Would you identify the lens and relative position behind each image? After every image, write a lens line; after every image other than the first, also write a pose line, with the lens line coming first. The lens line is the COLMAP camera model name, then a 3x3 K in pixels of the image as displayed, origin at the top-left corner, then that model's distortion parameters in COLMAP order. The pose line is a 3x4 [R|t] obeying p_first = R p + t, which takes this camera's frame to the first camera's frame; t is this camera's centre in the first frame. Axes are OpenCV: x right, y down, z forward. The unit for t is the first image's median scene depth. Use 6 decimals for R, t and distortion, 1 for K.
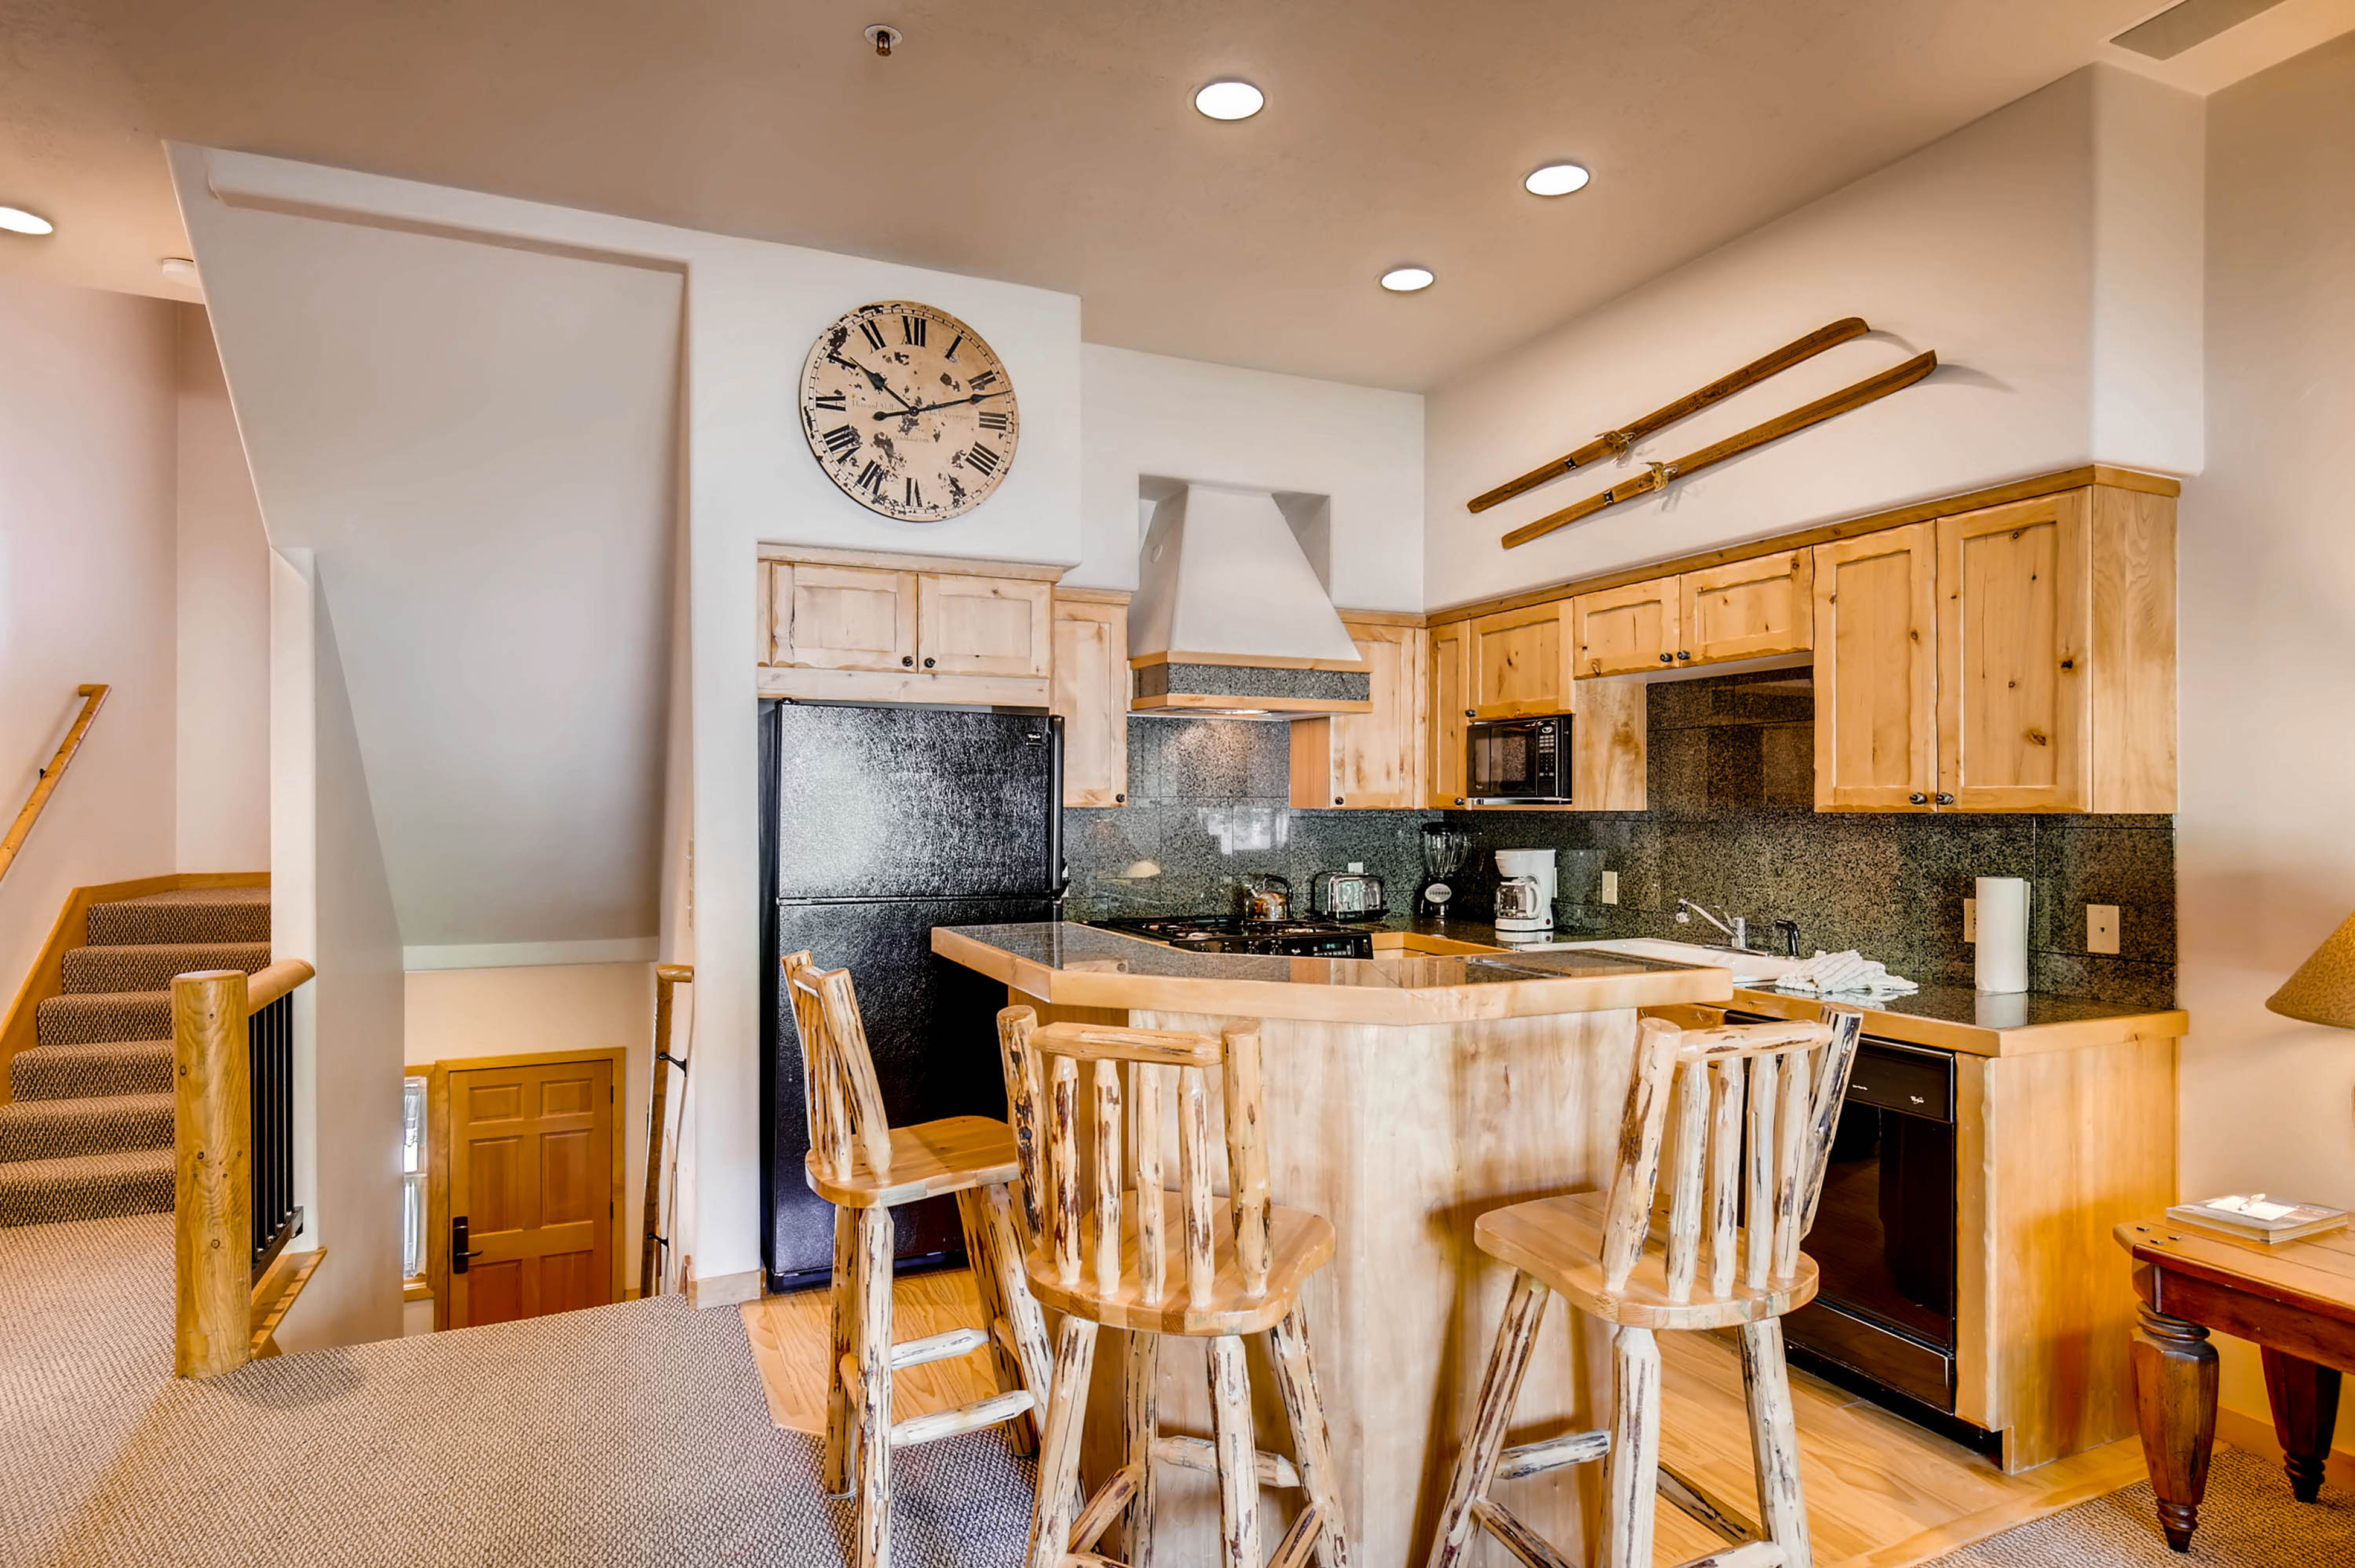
lens RADIAL K [[1276.8, 0, 1179.3], [0, 1276.8, 805.4], [0, 0, 1]] dist [0.009148, -0.002109]
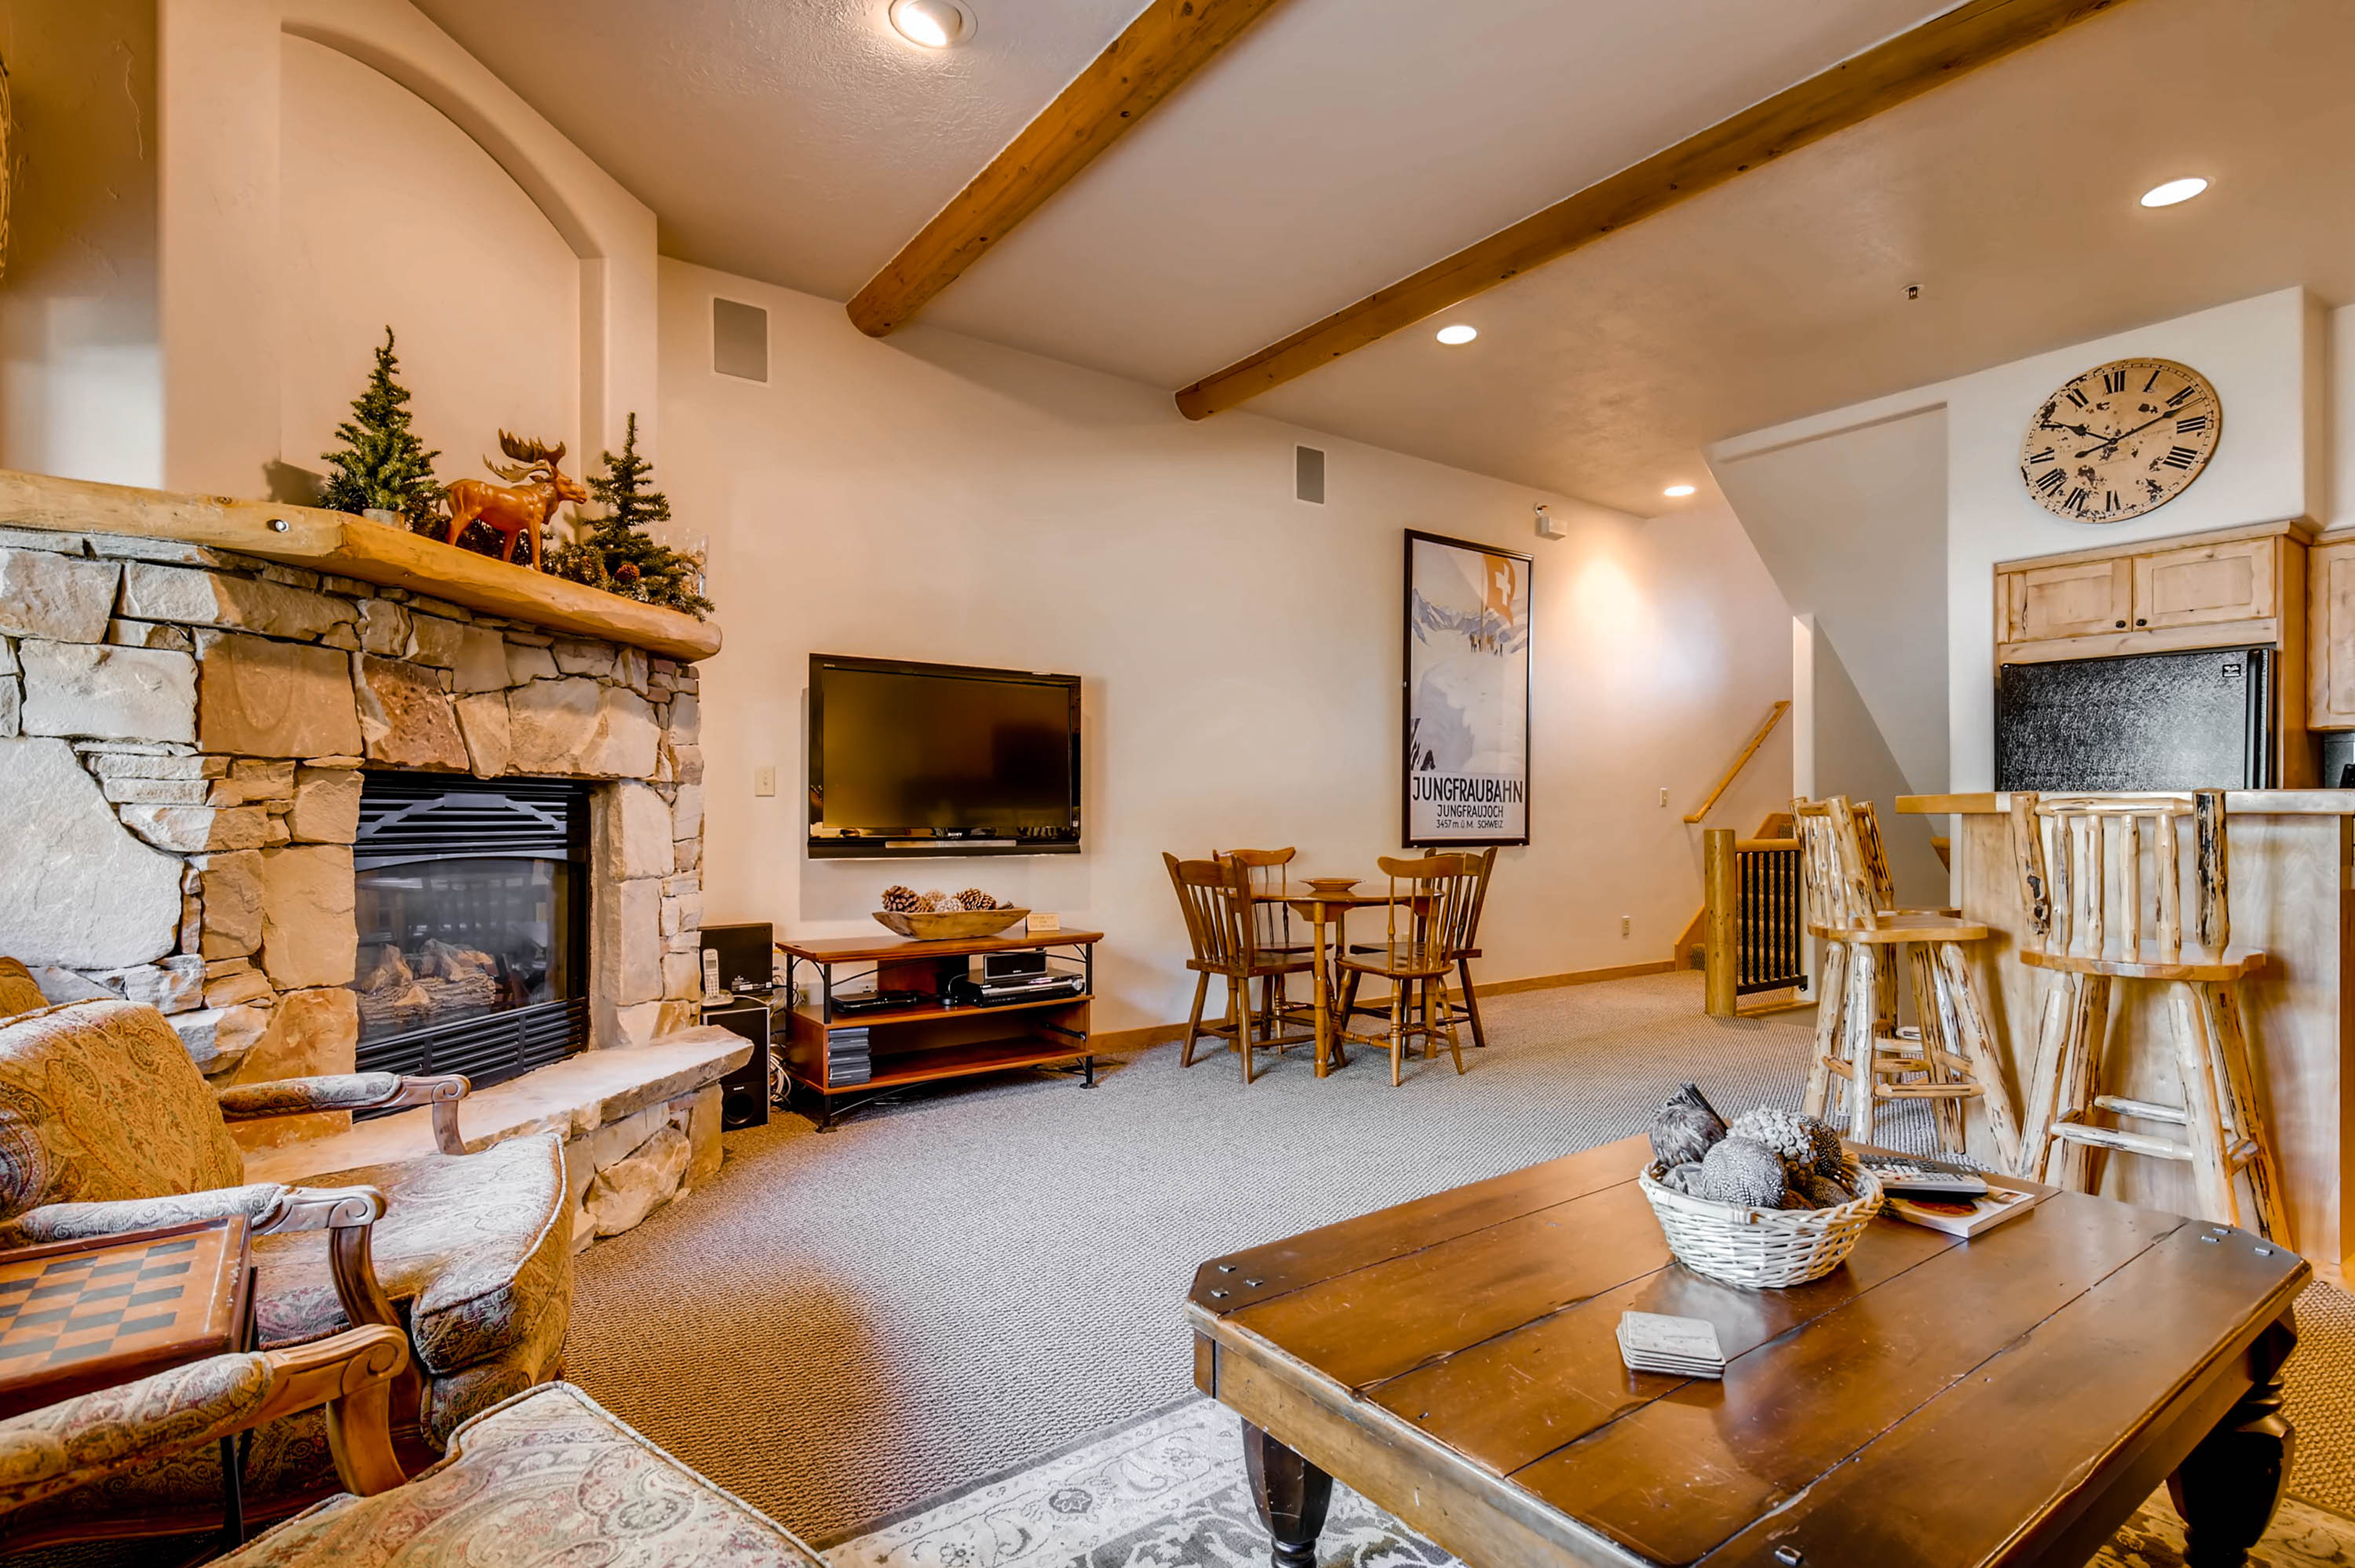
lens RADIAL K [[1156.0, 0, 1182.4], [0, 1156.0, 804.0], [0, 0, 1]] dist [0.004175, 0.002078]
pose [[0.212234, -0.006613, -0.977197, 0.803330], [-0.006049, 0.999949, -0.008081, 0.096466], [0.977200, 0.007626, 0.212183, -0.235144]]
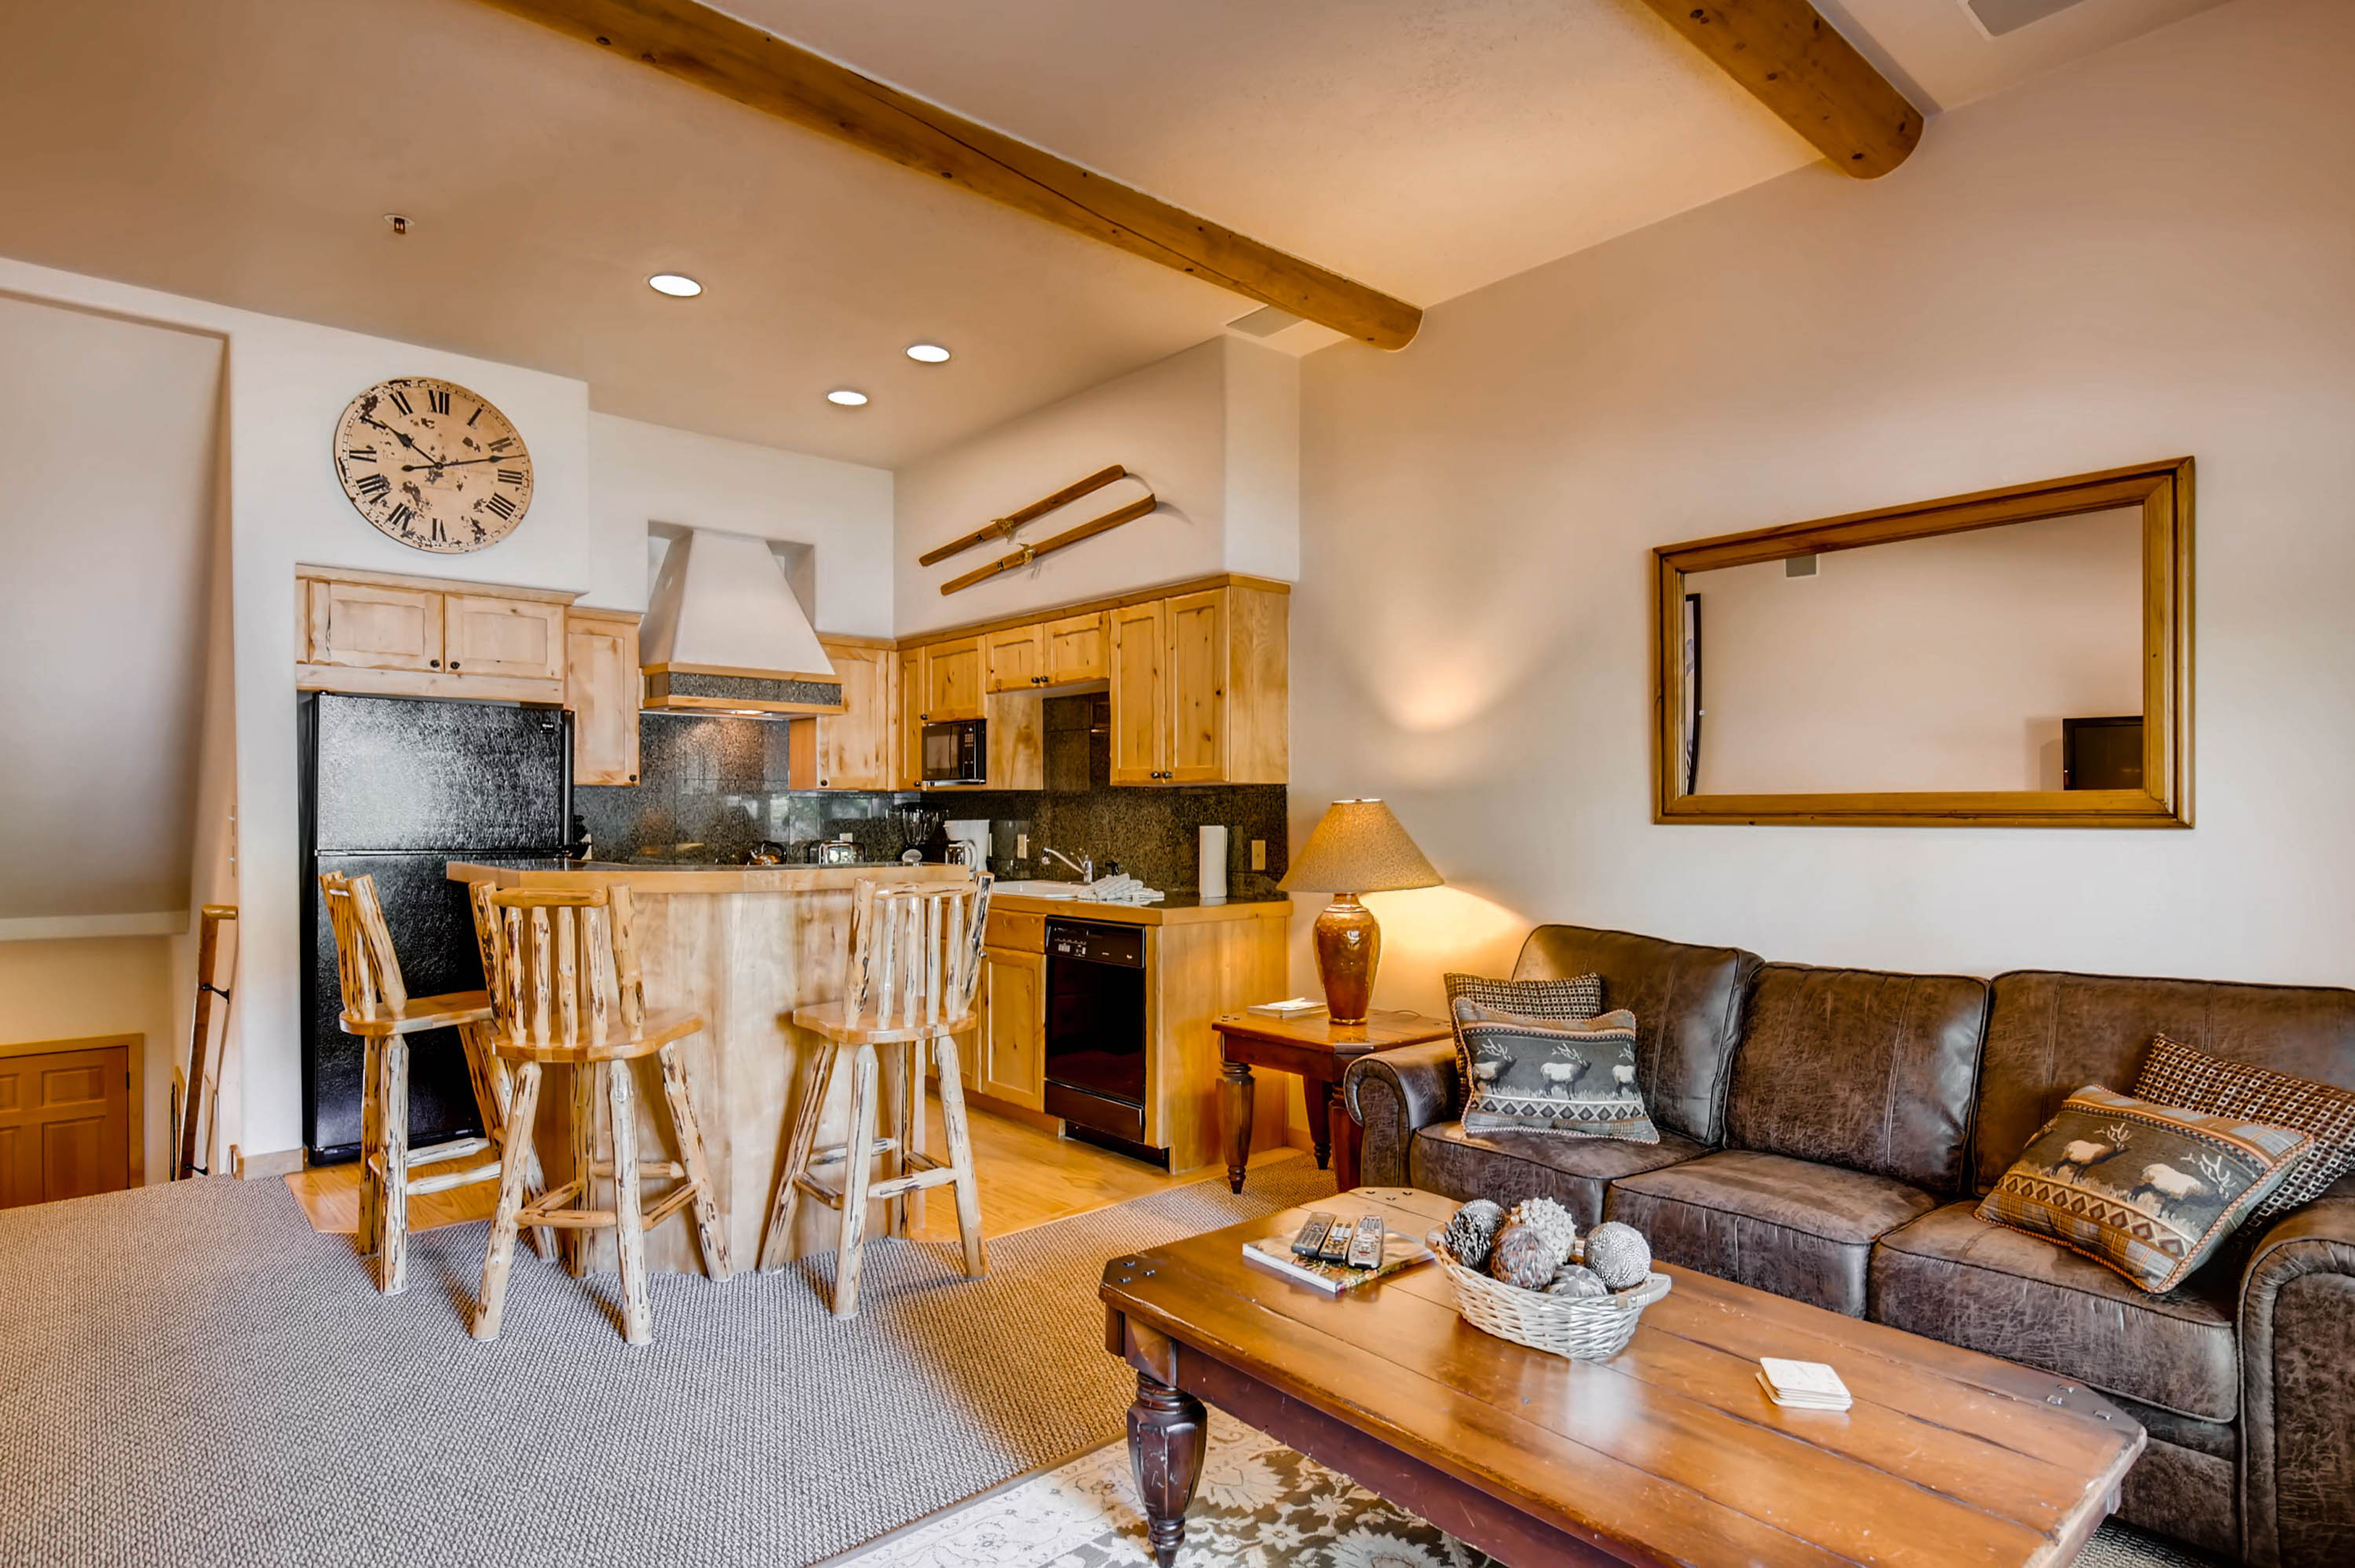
lens RADIAL K [[1250.7, 0, 1187.9], [0, 1250.7, 825.7], [0, 0, 1]] dist [0.002911, -0.002162]
pose [[0.954555, -0.002924, 0.298019, 0.131268], [0.000106, 0.999955, 0.009471, 0.036162], [-0.298033, -0.009009, 0.954513, -0.411123]]
